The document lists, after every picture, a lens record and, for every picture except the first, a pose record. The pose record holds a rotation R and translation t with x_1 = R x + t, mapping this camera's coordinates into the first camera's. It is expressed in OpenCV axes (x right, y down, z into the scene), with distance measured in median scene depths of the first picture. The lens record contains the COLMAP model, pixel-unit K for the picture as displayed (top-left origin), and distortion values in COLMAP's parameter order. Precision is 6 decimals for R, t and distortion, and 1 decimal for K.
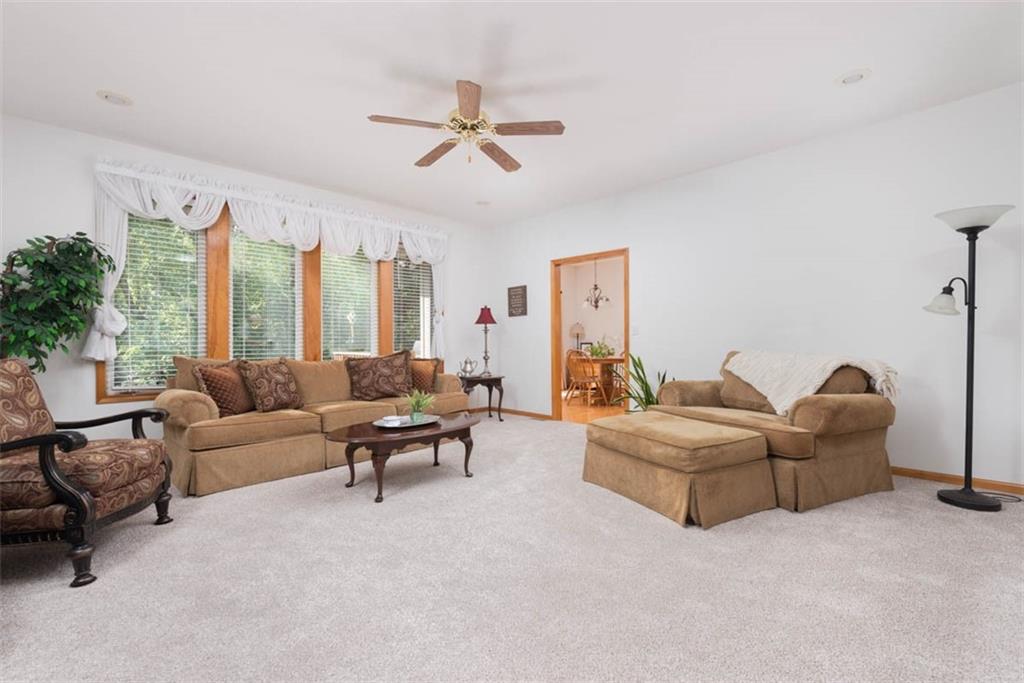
lens RADIAL K [[447.4, 0, 512.0], [0, 447.4, 341.5], [0, 0, 1]] dist [0.001096, -0.000042]
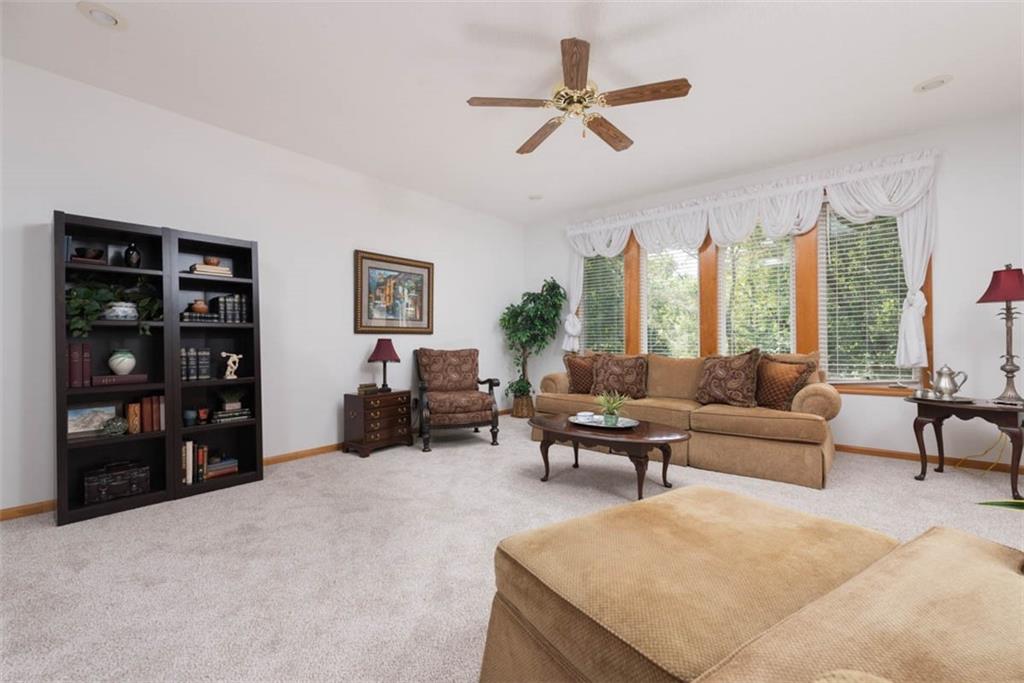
lens RADIAL K [[417.8, 0, 512.0], [0, 417.8, 341.5], [0, 0, 1]] dist [0.000420, -0.000059]
pose [[0.084549, 0.002241, -0.996417, 0.603144], [0.010769, 0.999937, 0.003163, -0.001811], [0.996361, -0.010998, 0.084520, 0.666286]]
